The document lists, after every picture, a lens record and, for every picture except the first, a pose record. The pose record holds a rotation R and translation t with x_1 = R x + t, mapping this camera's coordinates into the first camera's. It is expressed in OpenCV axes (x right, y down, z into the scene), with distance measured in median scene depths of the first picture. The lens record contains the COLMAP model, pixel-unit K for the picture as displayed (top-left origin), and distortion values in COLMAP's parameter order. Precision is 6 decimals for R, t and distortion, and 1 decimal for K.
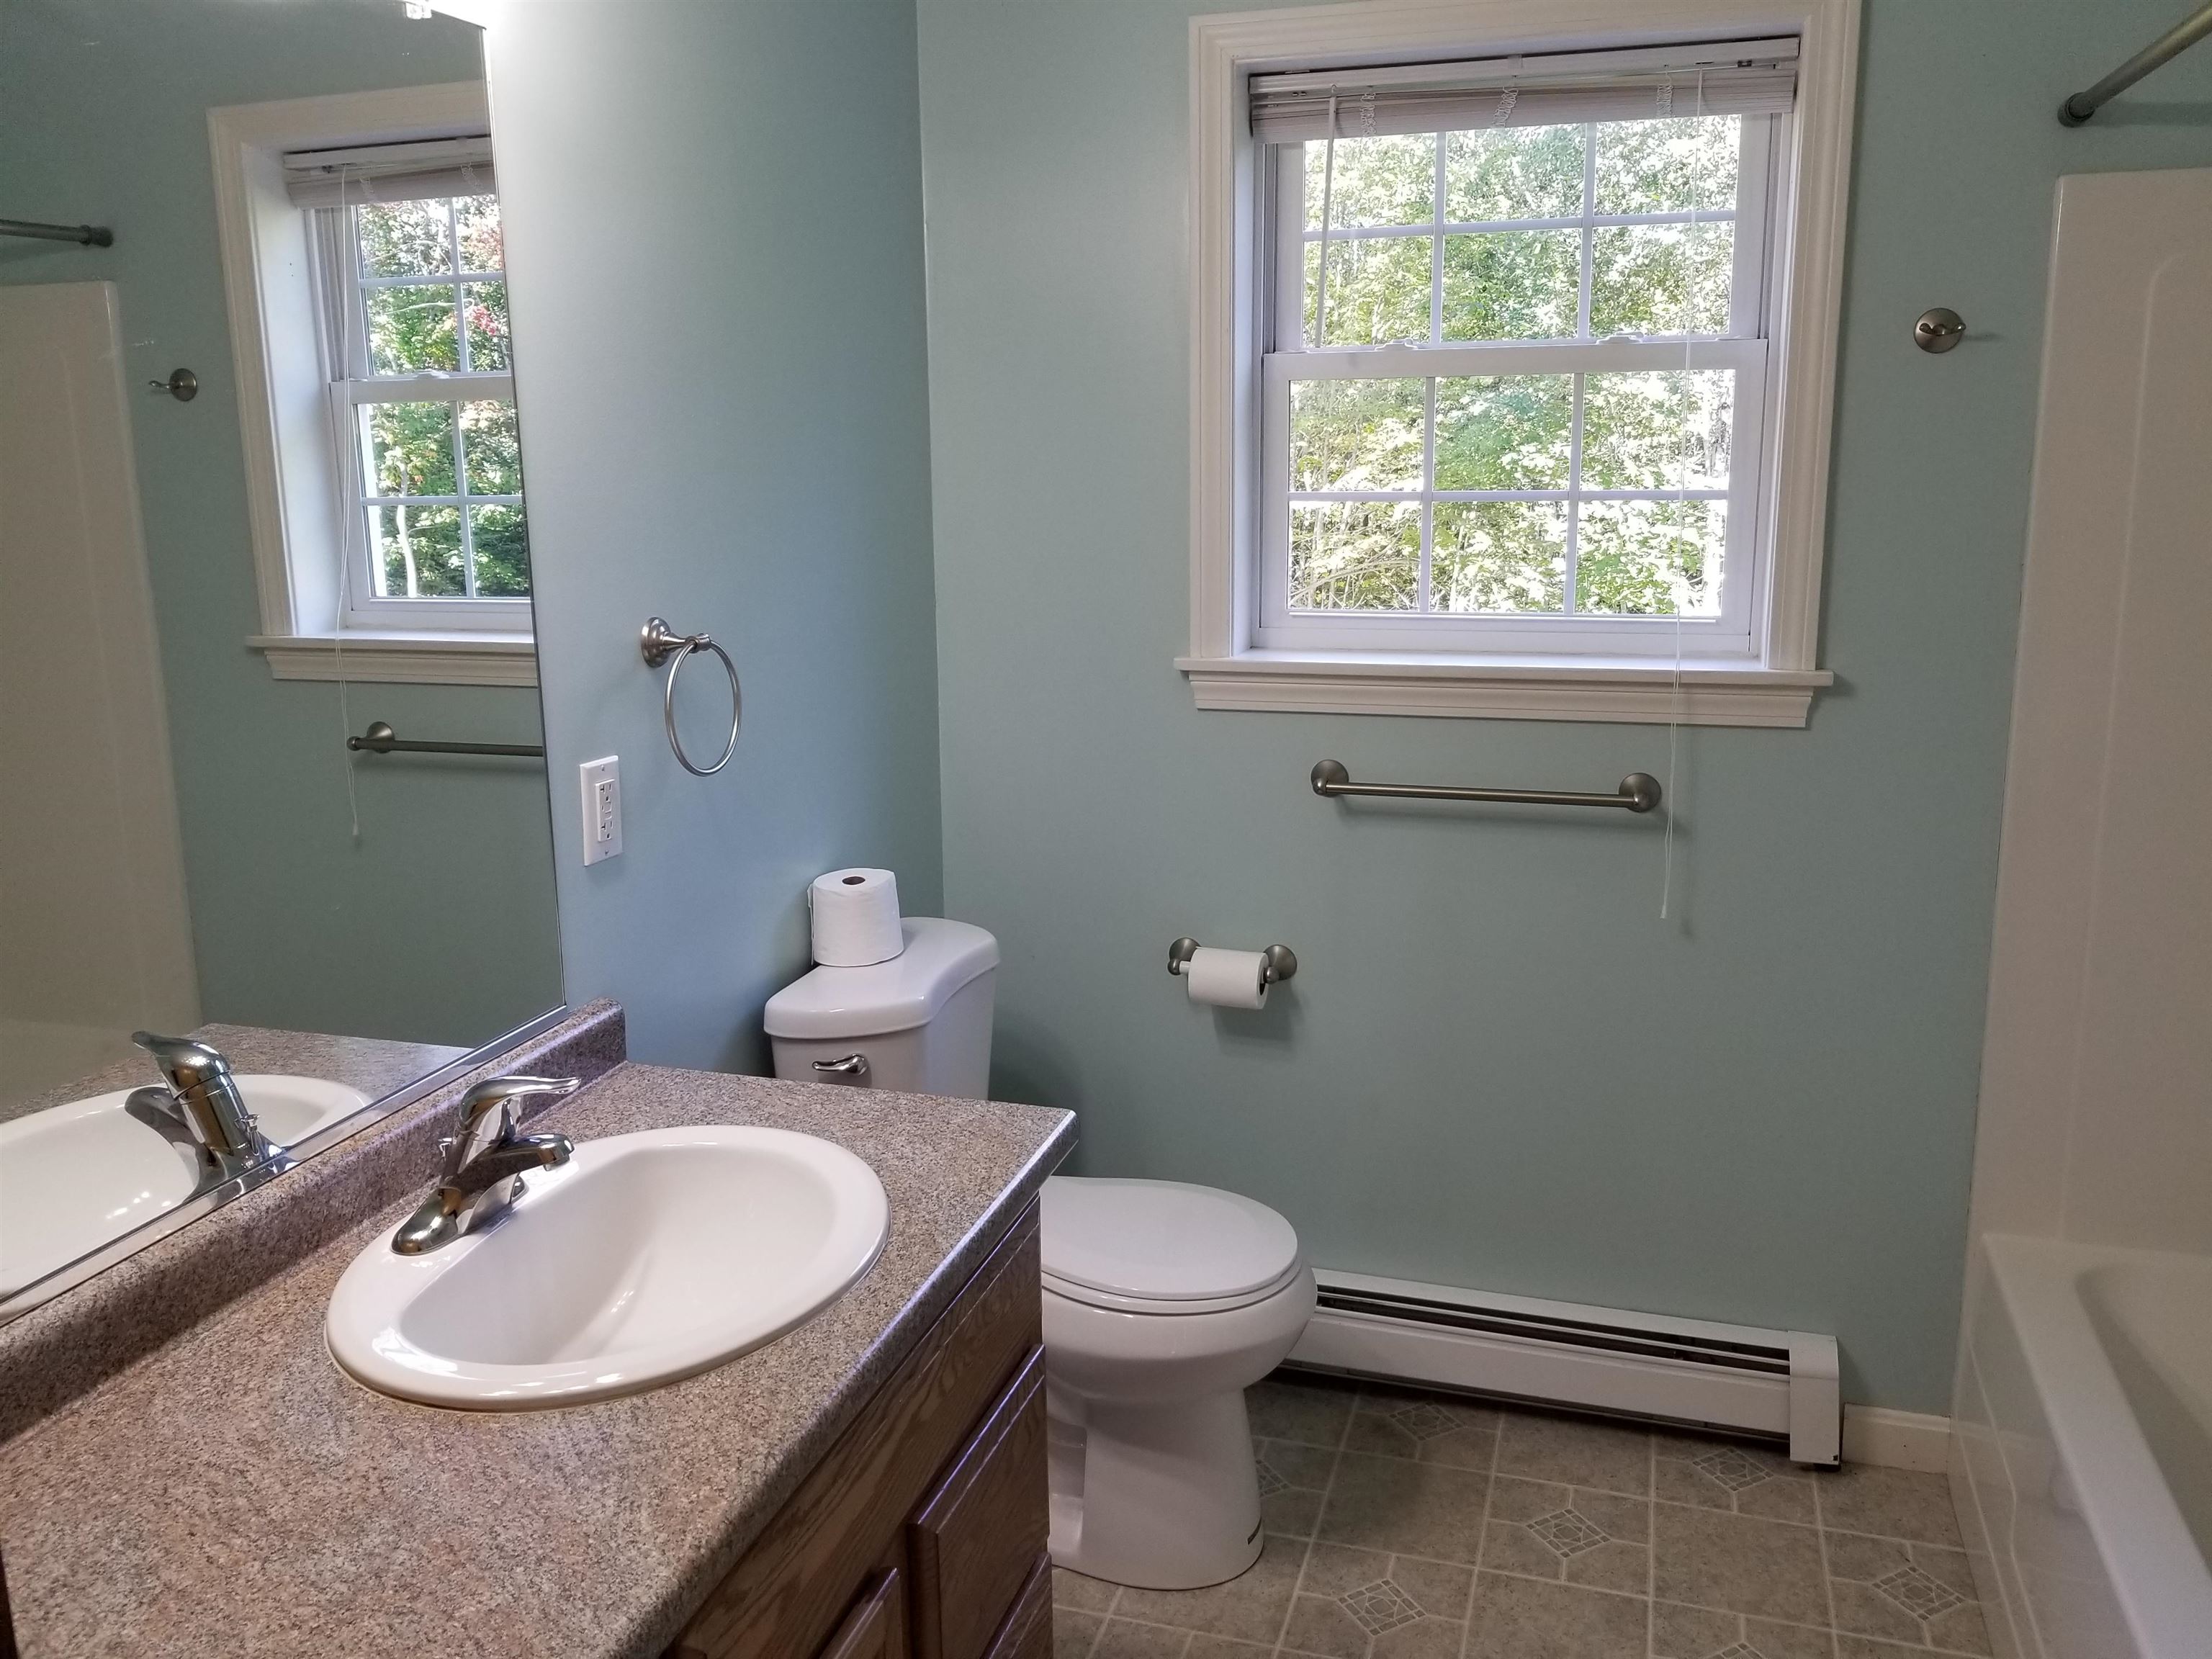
lens RADIAL K [[1732.0, 0, 1105.6], [0, 1732.0, 809.4], [0, 0, 1]] dist [0.047384, -0.070391]
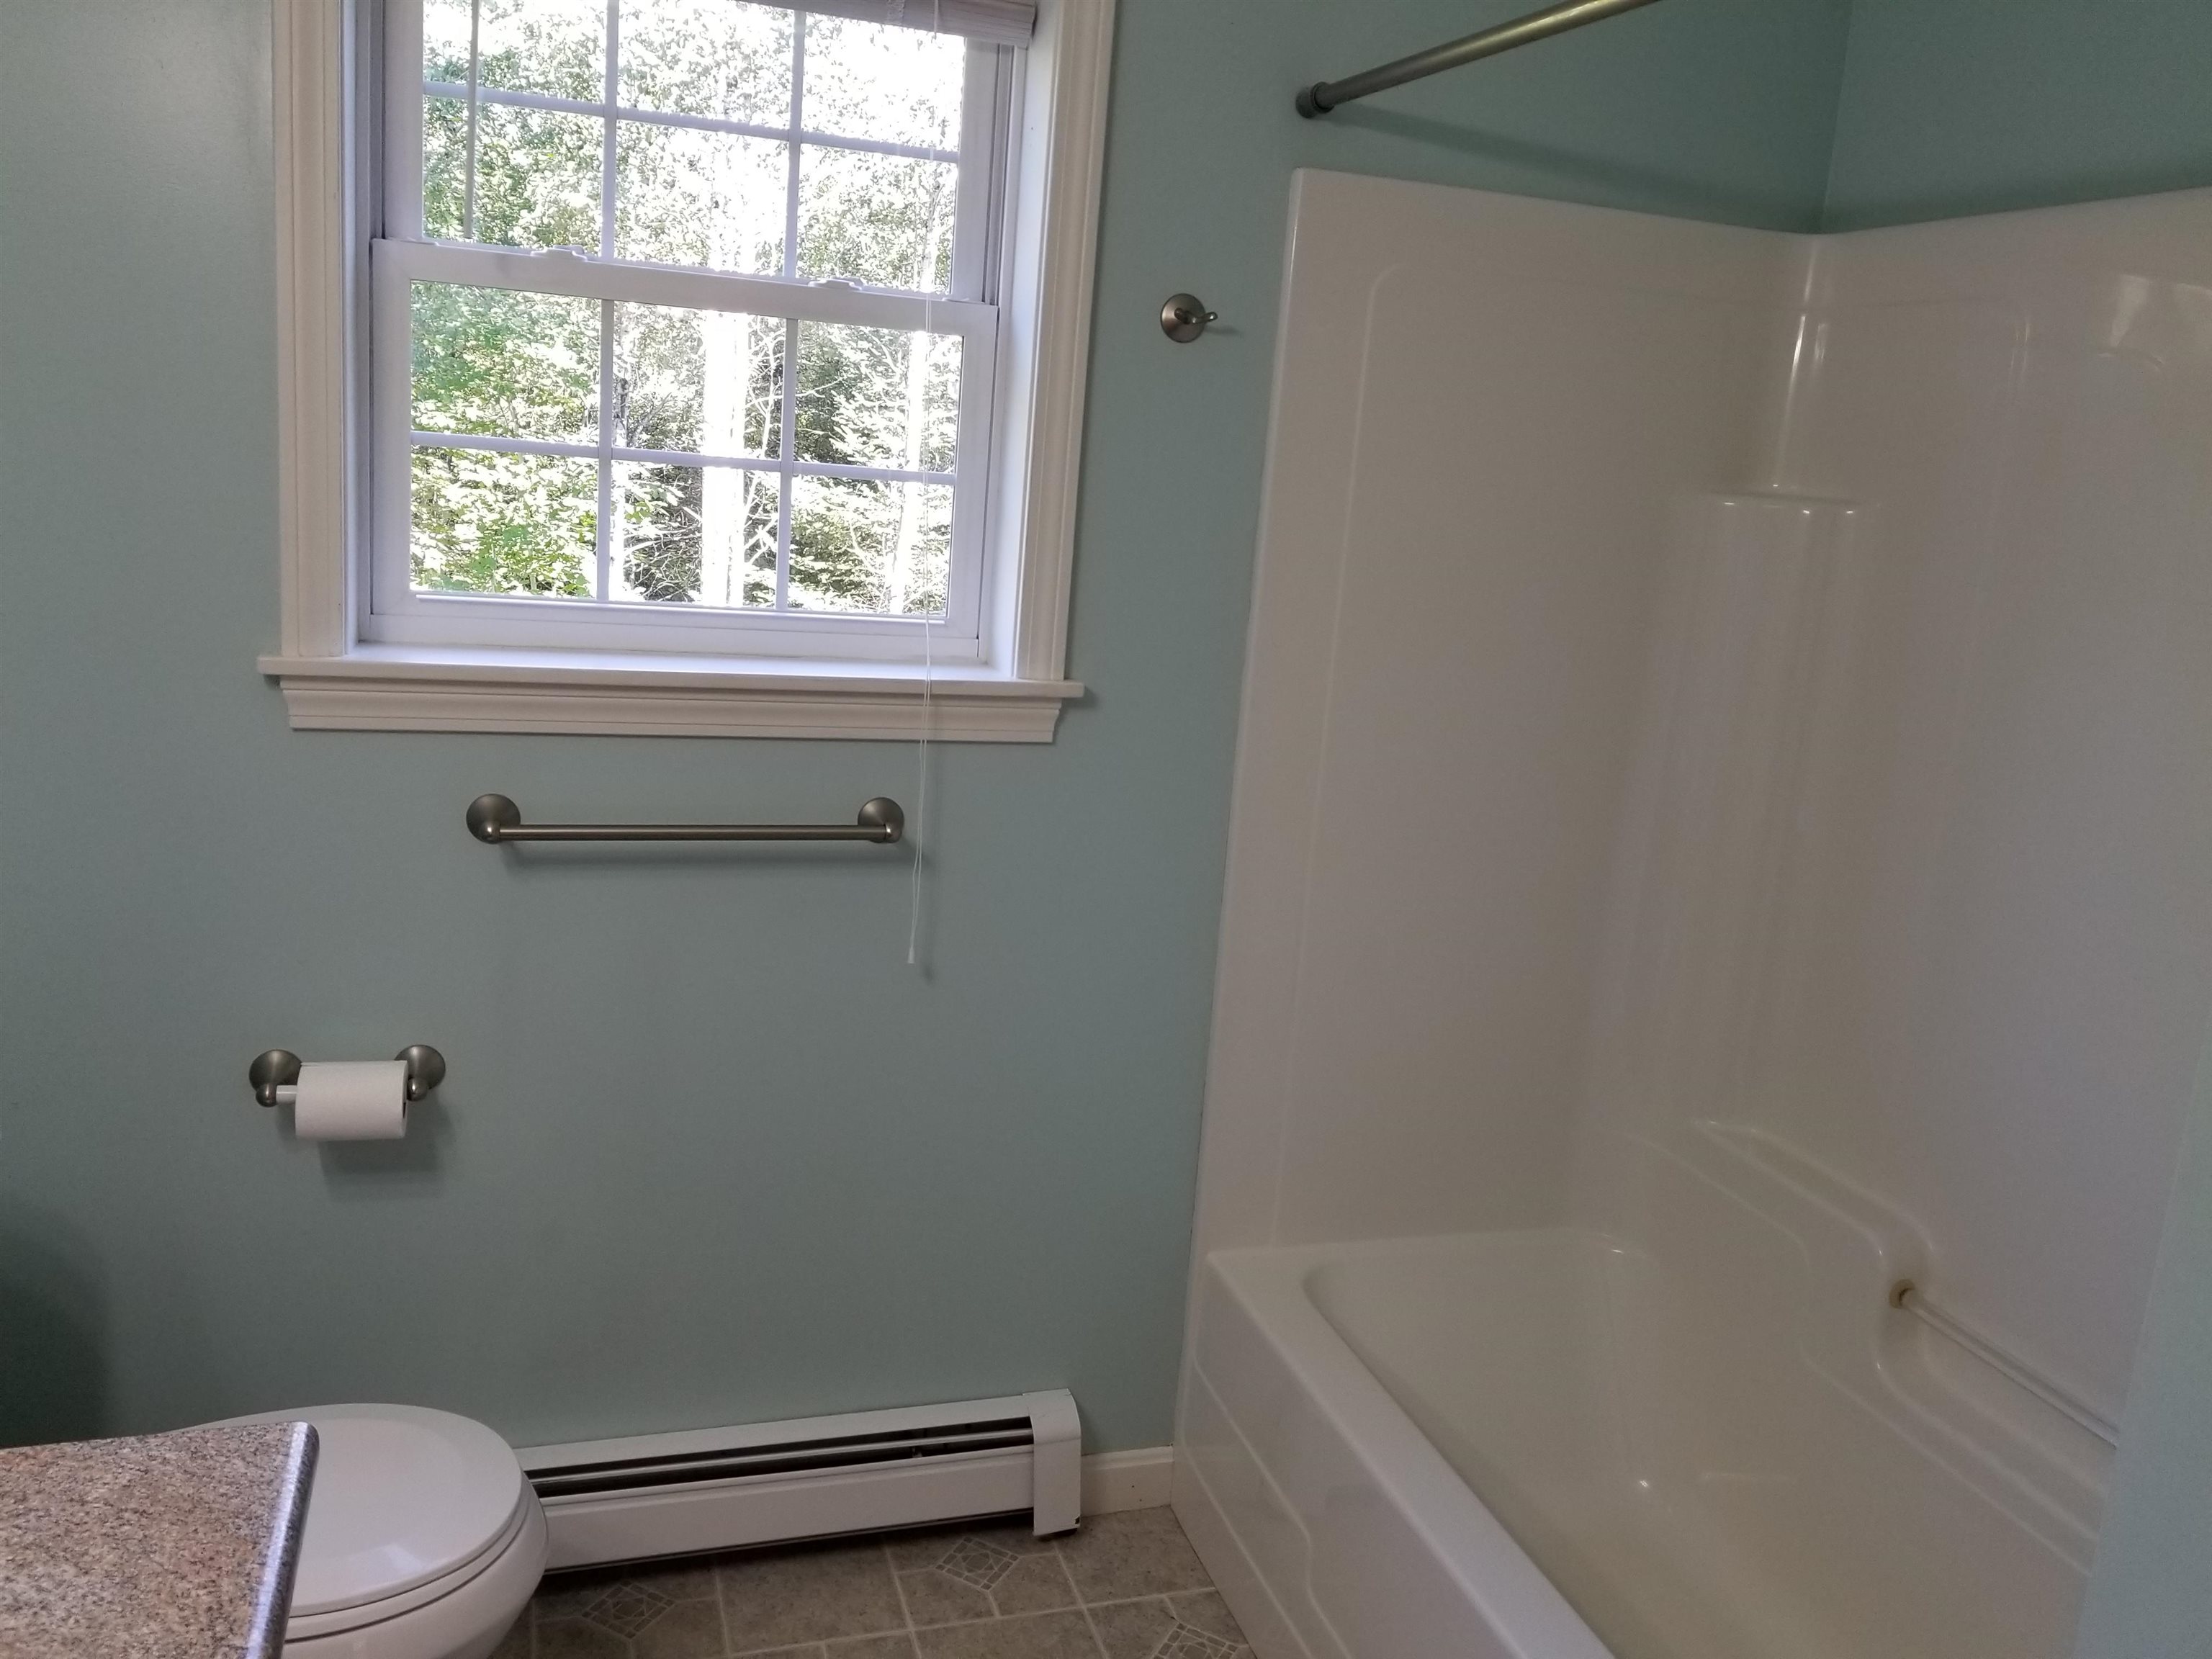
lens RADIAL K [[1732.0, 0, 1102.0], [0, 1732.0, 807.9], [0, 0, 1]] dist [0.047384, -0.070391]
pose [[0.812911, -0.045264, 0.580626, -0.094389], [0.036515, 0.998975, 0.026754, -0.033432], [-0.581241, -0.000547, 0.813731, 0.231951]]
